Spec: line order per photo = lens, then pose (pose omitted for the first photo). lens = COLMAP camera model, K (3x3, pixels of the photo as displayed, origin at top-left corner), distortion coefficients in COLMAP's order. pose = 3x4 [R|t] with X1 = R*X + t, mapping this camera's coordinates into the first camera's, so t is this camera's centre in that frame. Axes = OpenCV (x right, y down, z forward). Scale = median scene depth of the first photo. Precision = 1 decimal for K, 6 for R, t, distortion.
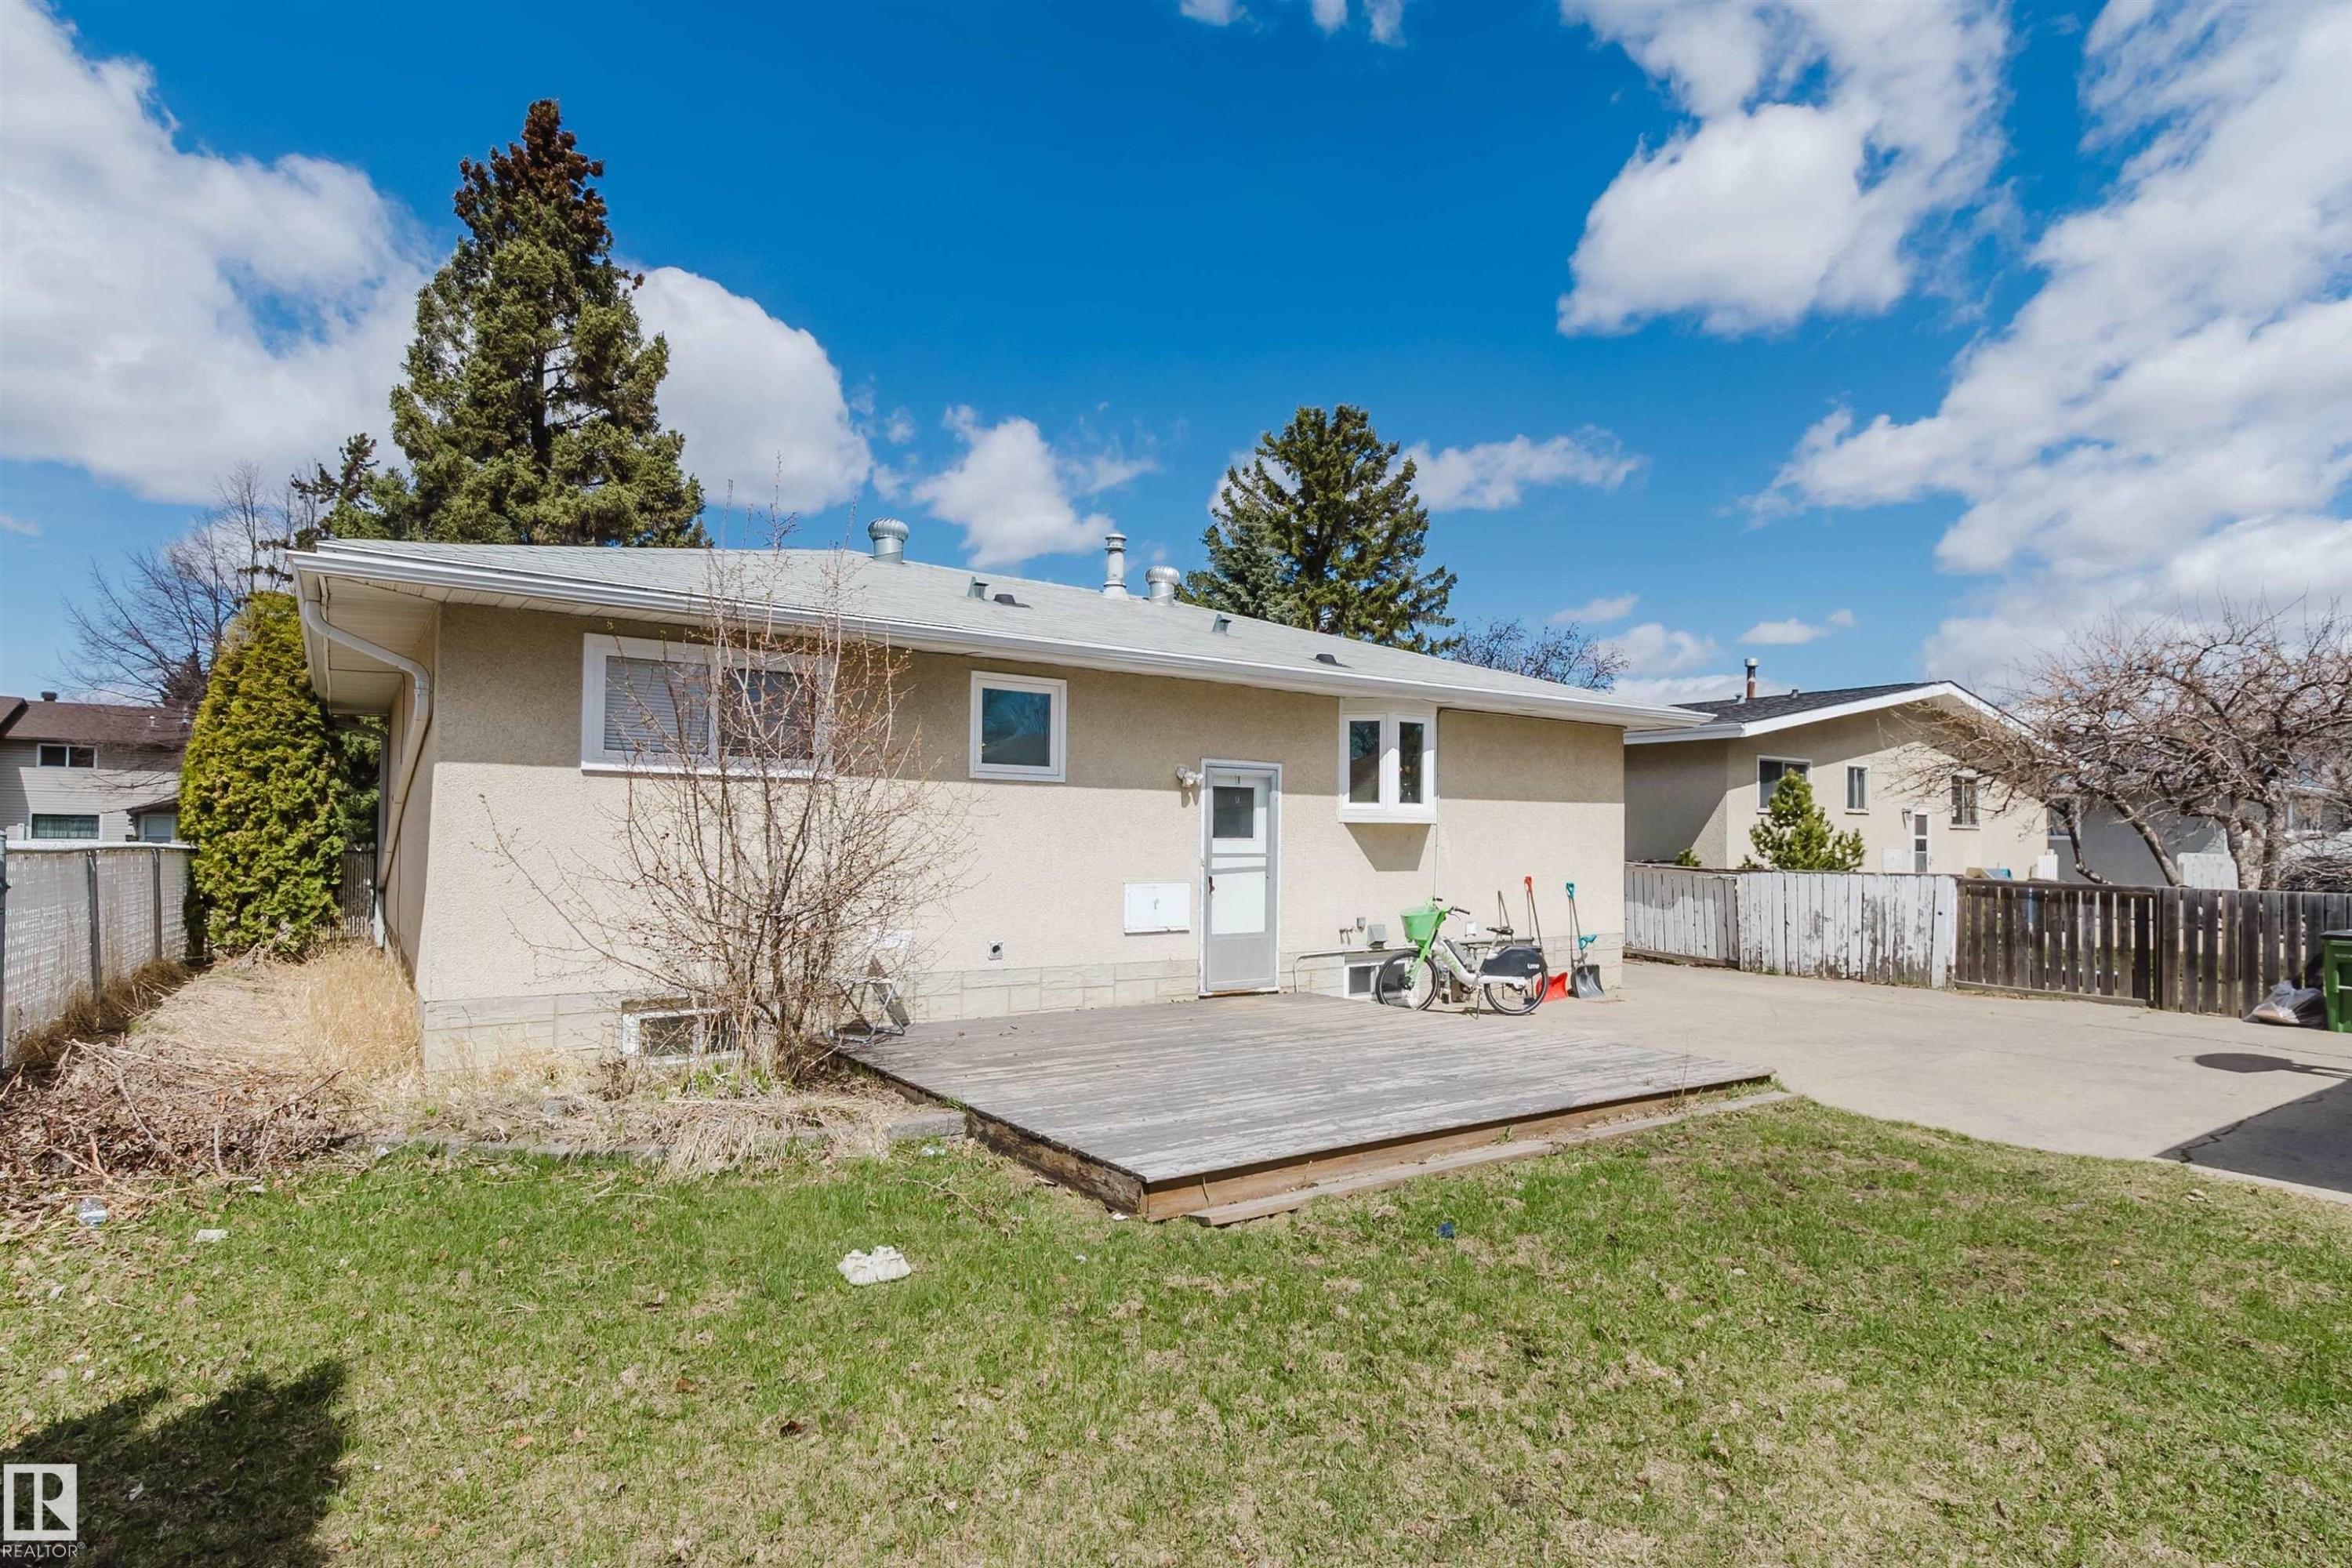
lens RADIAL K [[1025.9, 0, 1235.0], [0, 1025.9, 818.7], [0, 0, 1]] dist [-0.000592, -0.000074]
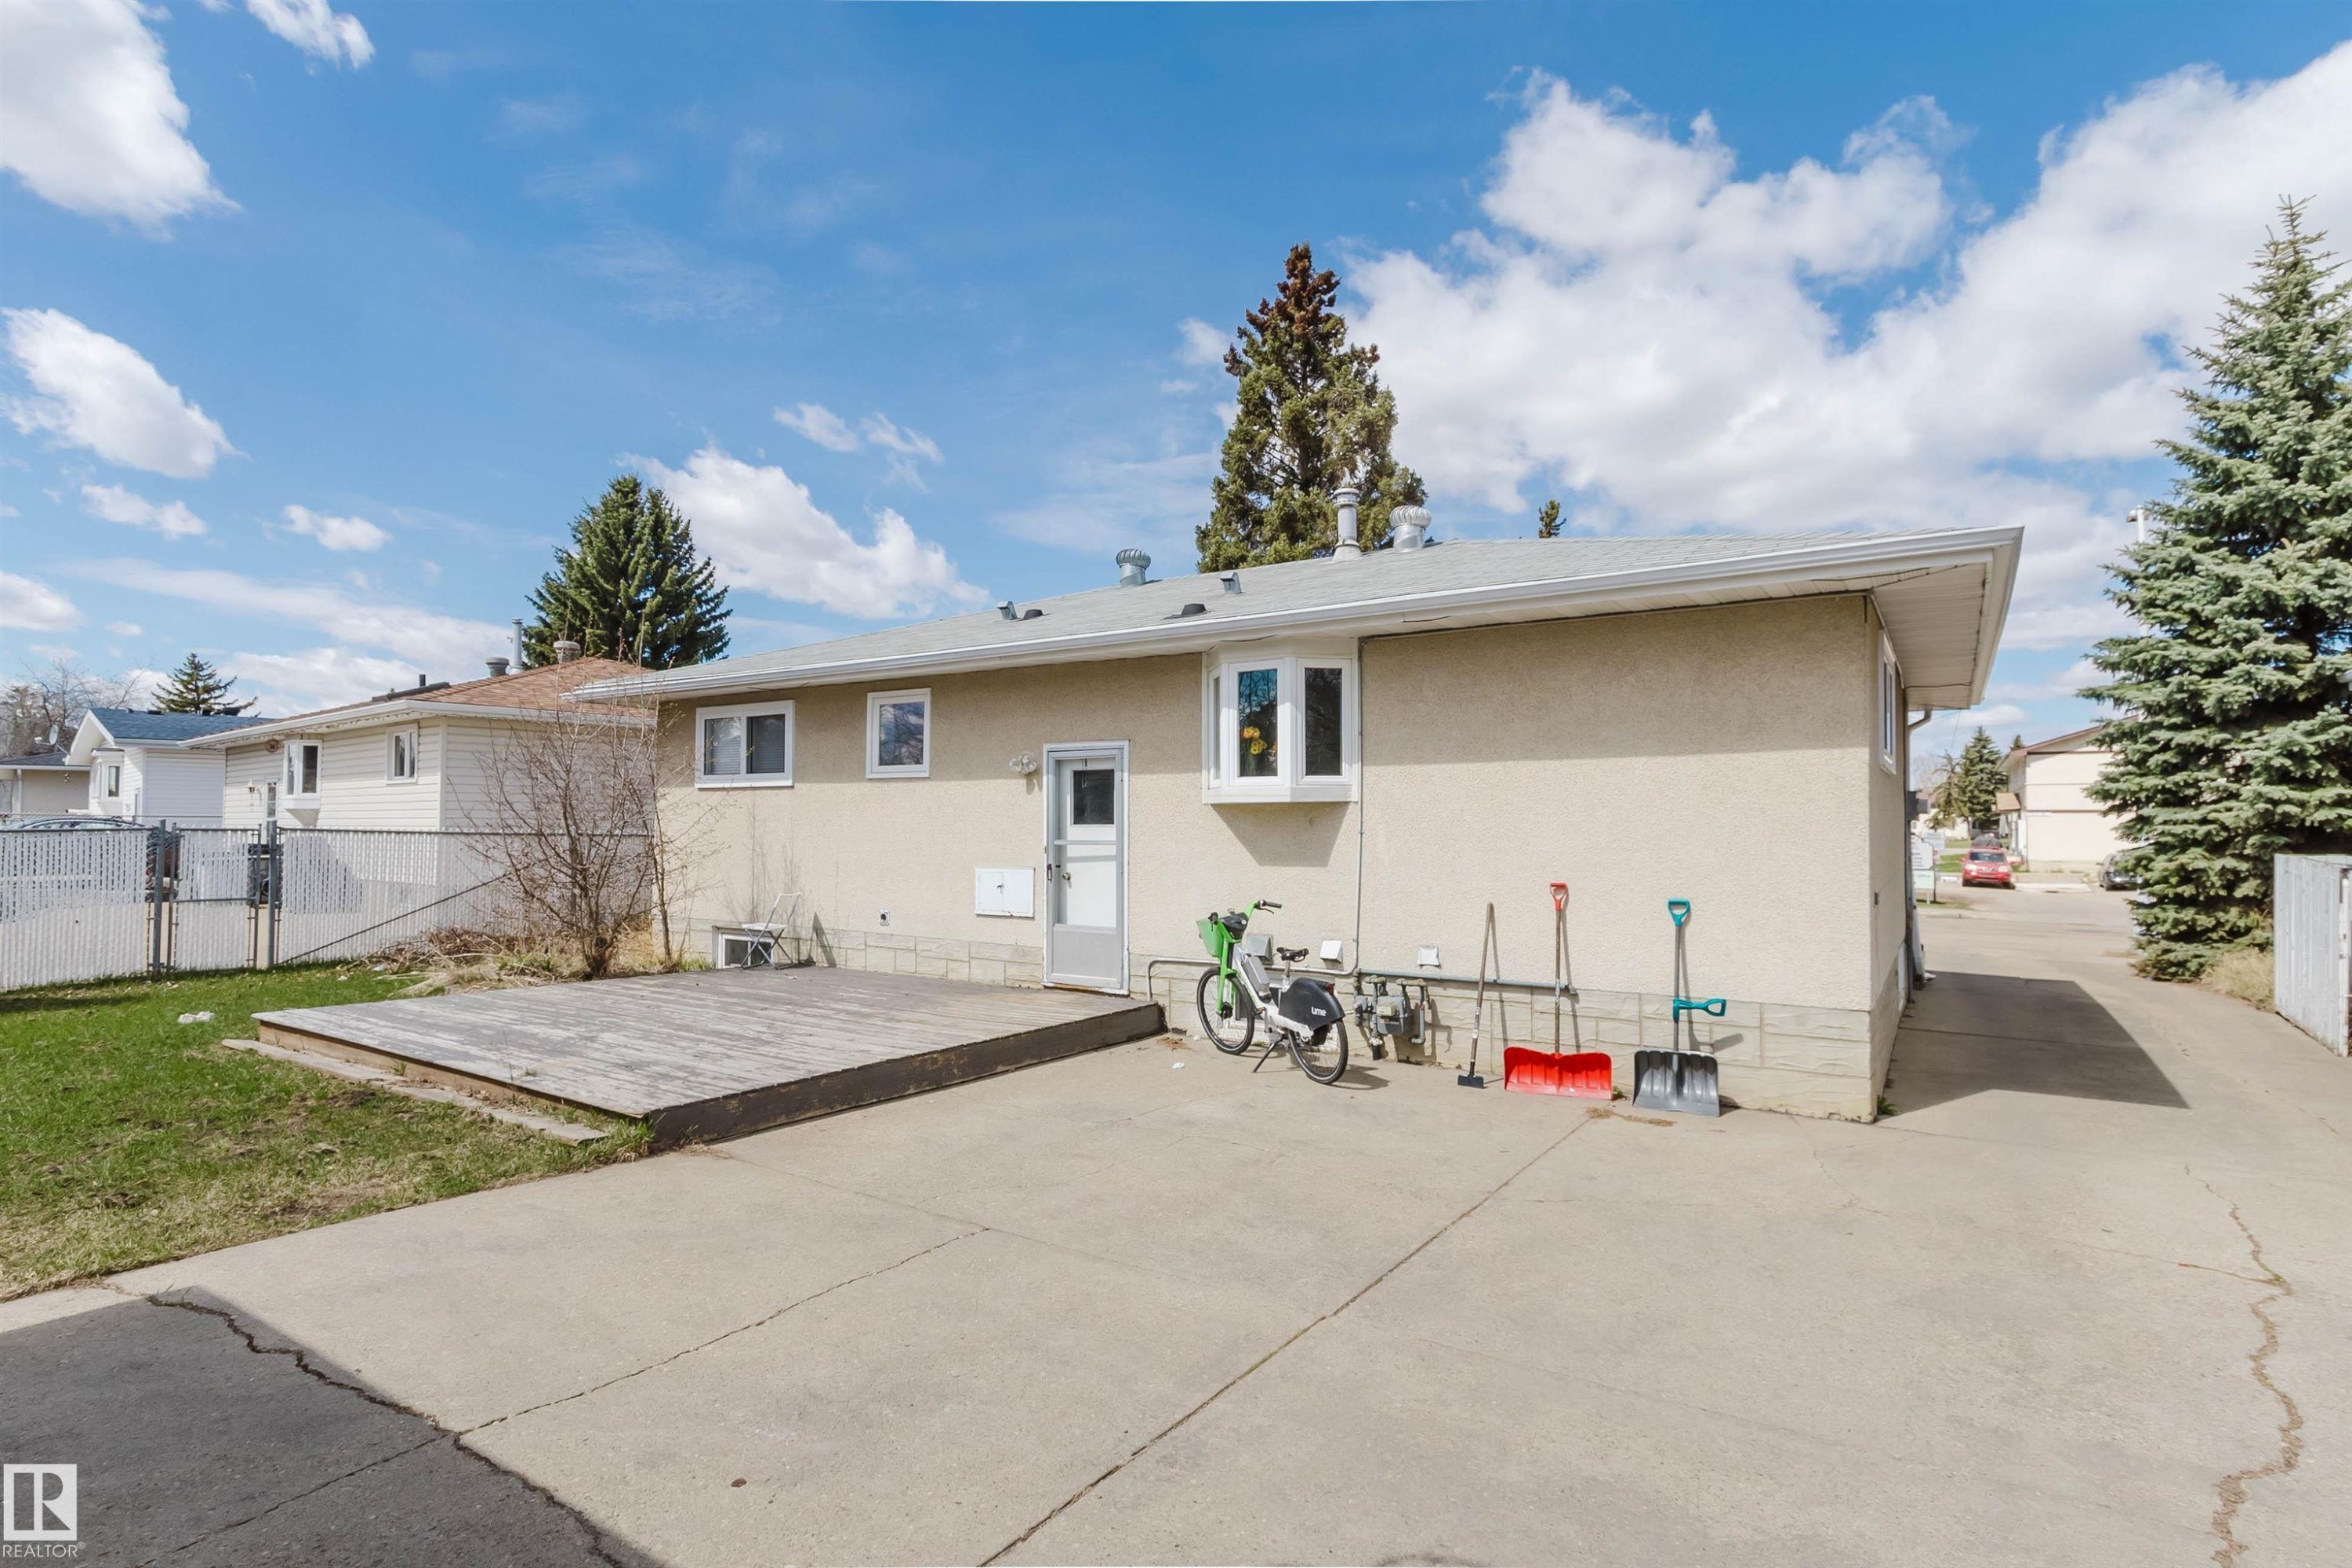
lens RADIAL K [[1090.6, 0, 1165.4], [0, 1090.6, 781.2], [0, 0, 1]] dist [0.000844, 0.000000]
pose [[0.434543, -0.047065, -0.899421, 0.931259], [0.019528, 0.998891, -0.042835, 0.023785], [0.900439, 0.001050, 0.434980, 0.630048]]
